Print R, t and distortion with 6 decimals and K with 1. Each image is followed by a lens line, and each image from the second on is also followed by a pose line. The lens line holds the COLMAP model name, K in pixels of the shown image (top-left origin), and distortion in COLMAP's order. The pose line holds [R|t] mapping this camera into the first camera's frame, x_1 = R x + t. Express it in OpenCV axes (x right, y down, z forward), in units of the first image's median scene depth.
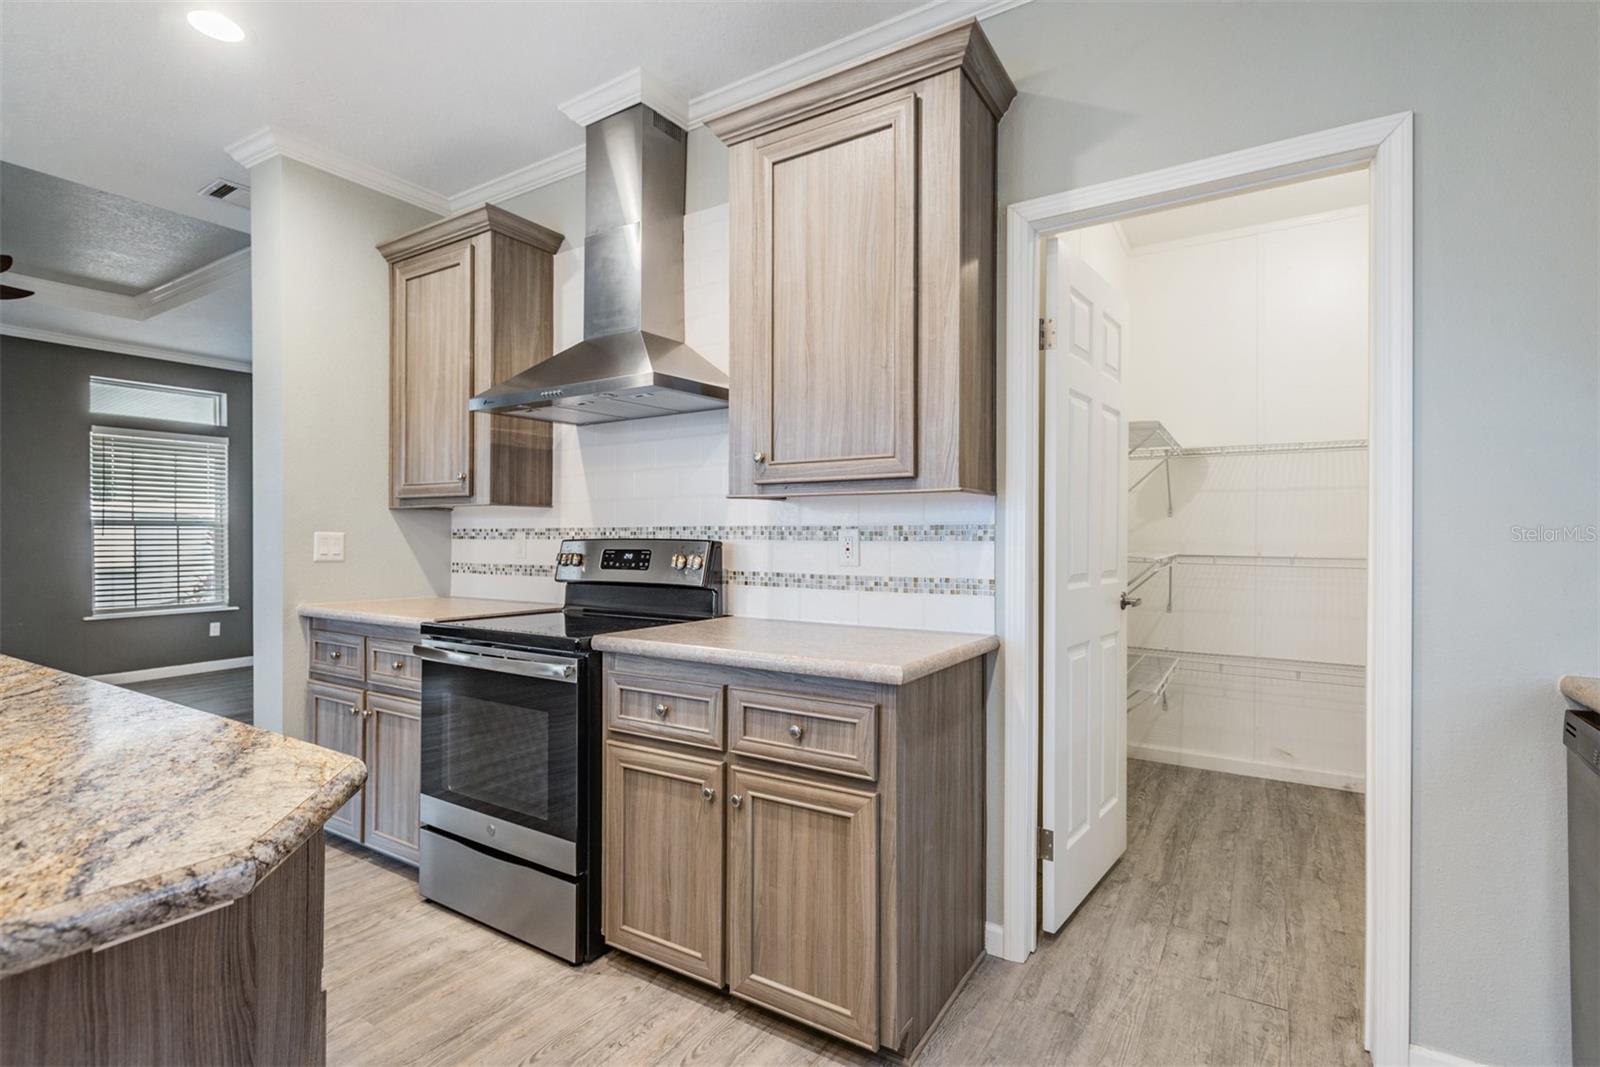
lens RADIAL K [[745.9, 0, 812.4], [0, 745.9, 540.4], [0, 0, 1]] dist [0.003120, -0.000211]
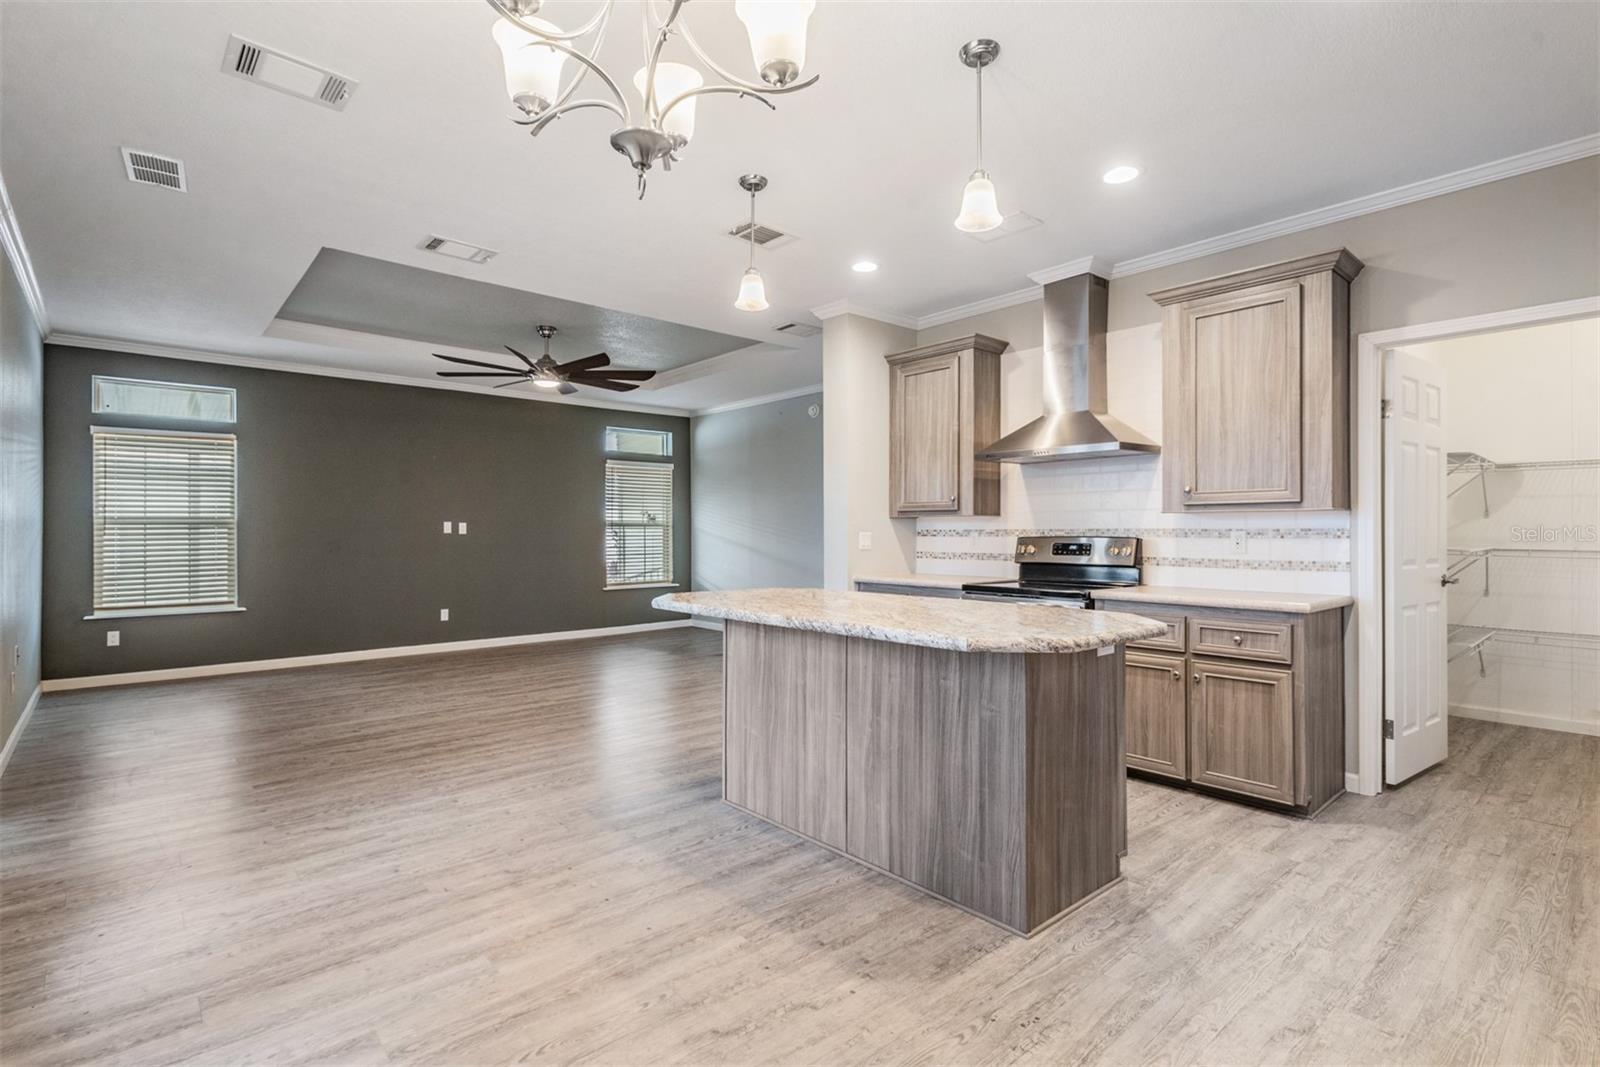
lens RADIAL K [[761.2, 0, 798.3], [0, 761.2, 528.1], [0, 0, 1]] dist [0.006794, -0.002039]
pose [[0.956558, -0.002888, -0.291529, -0.352414], [-0.000006, 0.999951, -0.009924, -0.004301], [0.291543, 0.009495, 0.956511, -0.791709]]
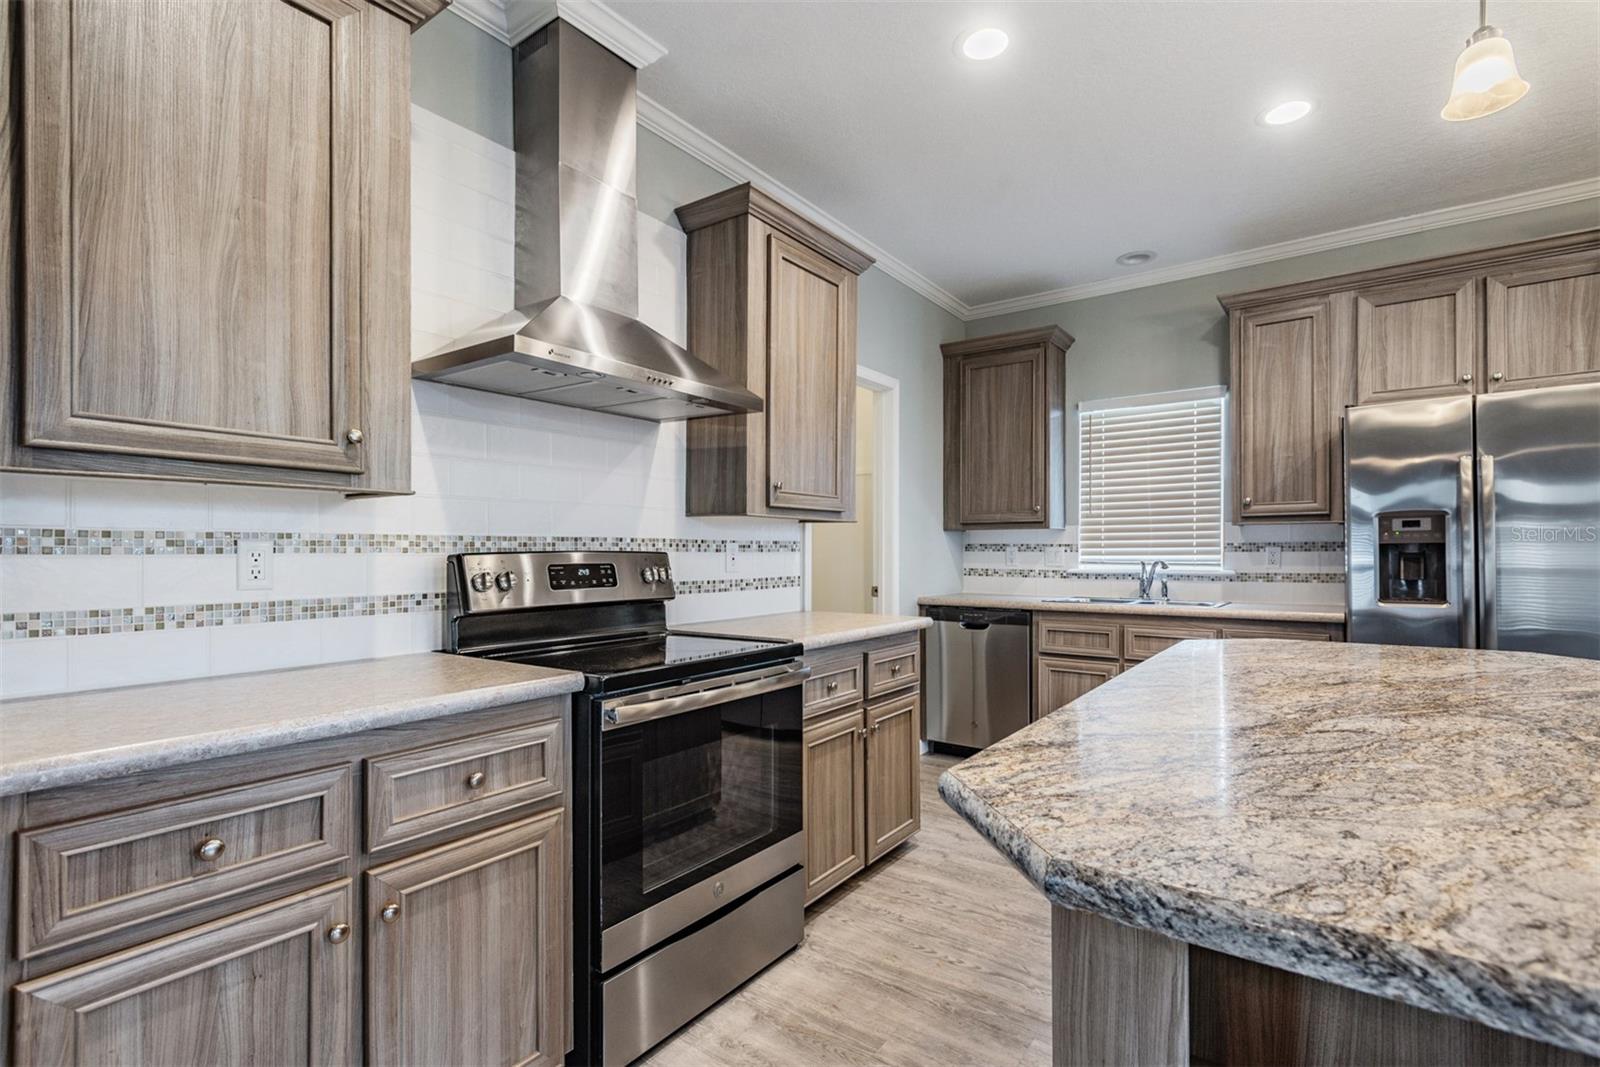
lens RADIAL K [[749.8, 0, 805.3], [0, 749.8, 551.0], [0, 0, 1]] dist [0.009078, -0.001403]
pose [[0.074575, -0.003479, 0.997209, -1.124259], [0.003141, 0.999990, 0.003254, -0.004630], [-0.997210, 0.002890, 0.074586, 0.727536]]
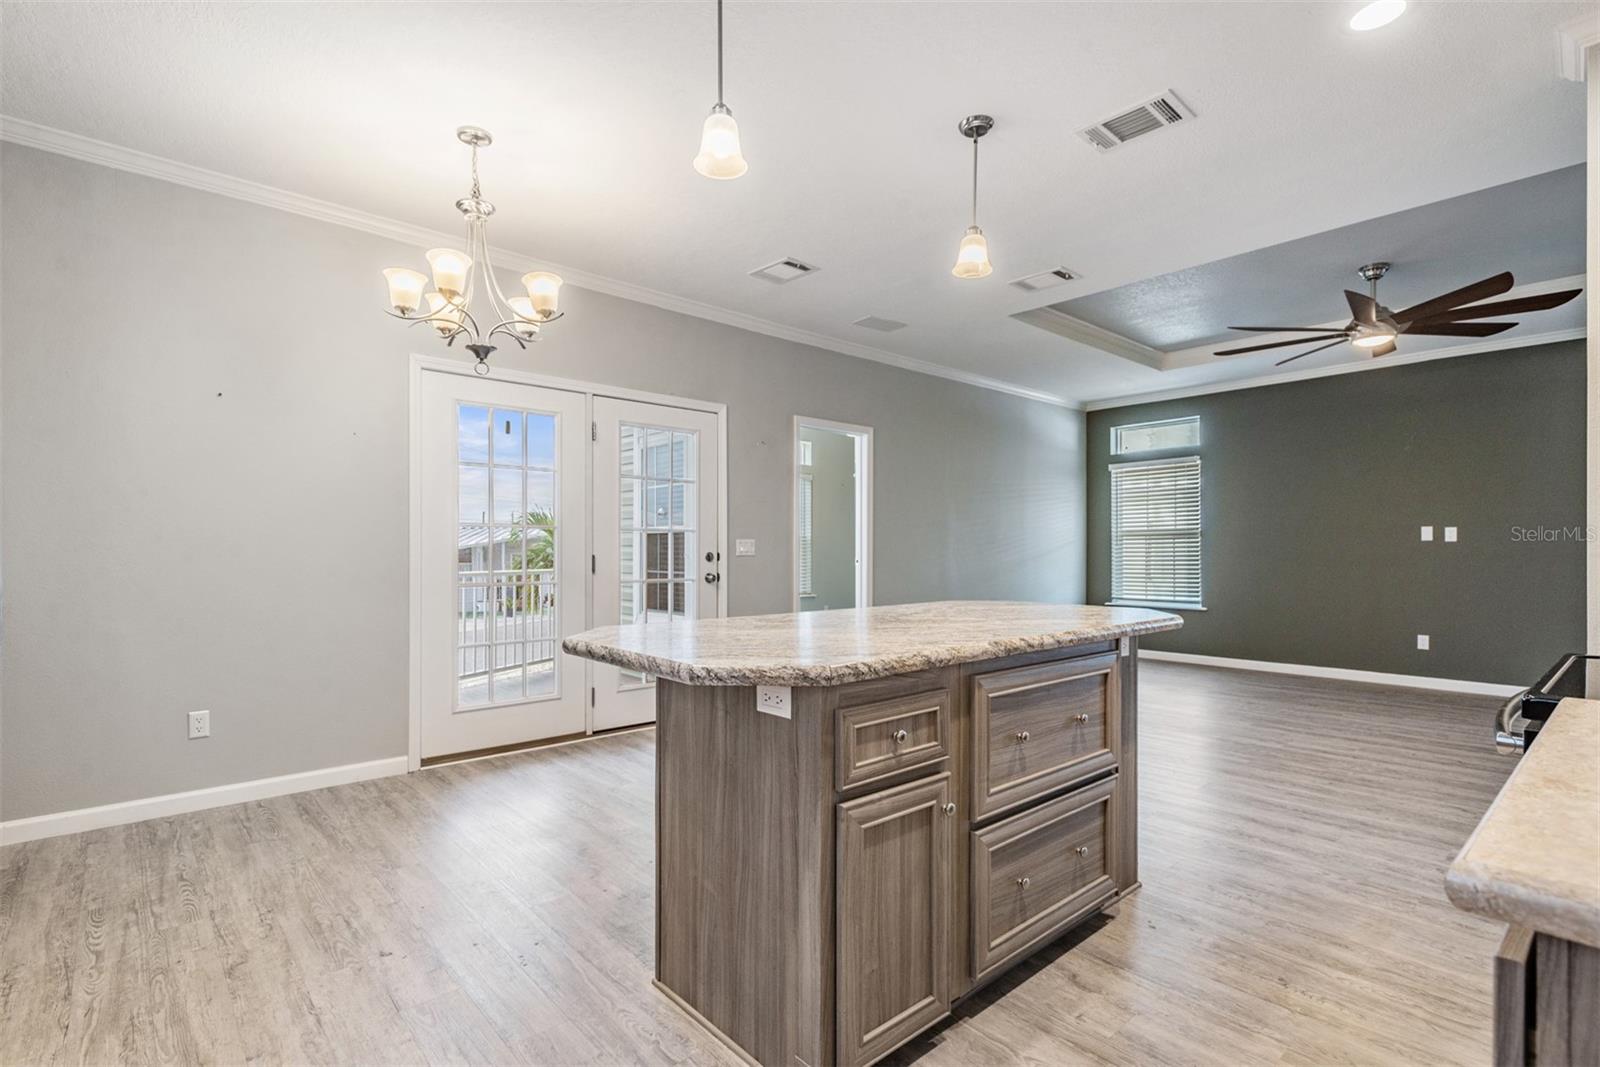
lens RADIAL K [[758.2, 0, 798.2], [0, 758.2, 550.7], [0, 0, 1]] dist [0.016977, -0.000400]
pose [[-0.290627, 0.002304, -0.956834, 0.347581], [-0.001231, 0.999995, 0.002782, 0.013189], [0.956836, 0.001986, -0.290623, 0.497807]]
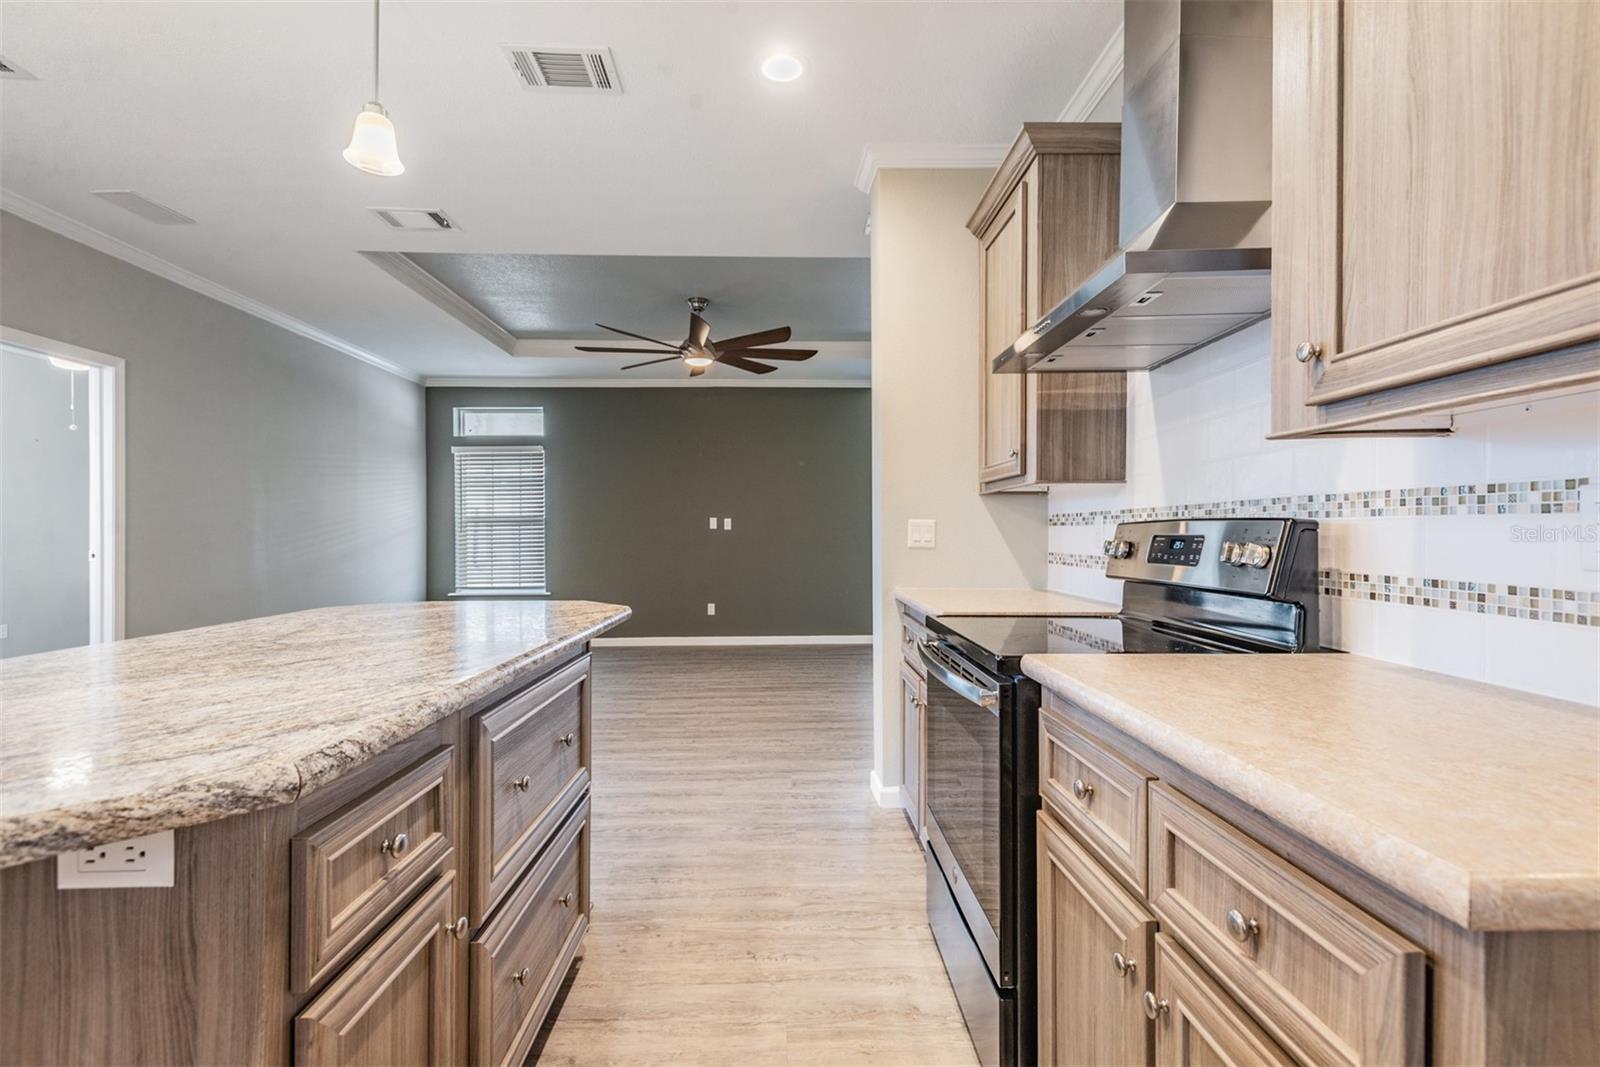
lens RADIAL K [[745.4, 0, 803.0], [0, 745.4, 536.0], [0, 0, 1]] dist [0.021372, -0.006331]
pose [[0.547758, -0.000302, -0.836637, 0.145551], [0.001327, 0.999999, 0.000508, 0.012896], [0.836636, -0.001389, 0.547758, 0.356755]]
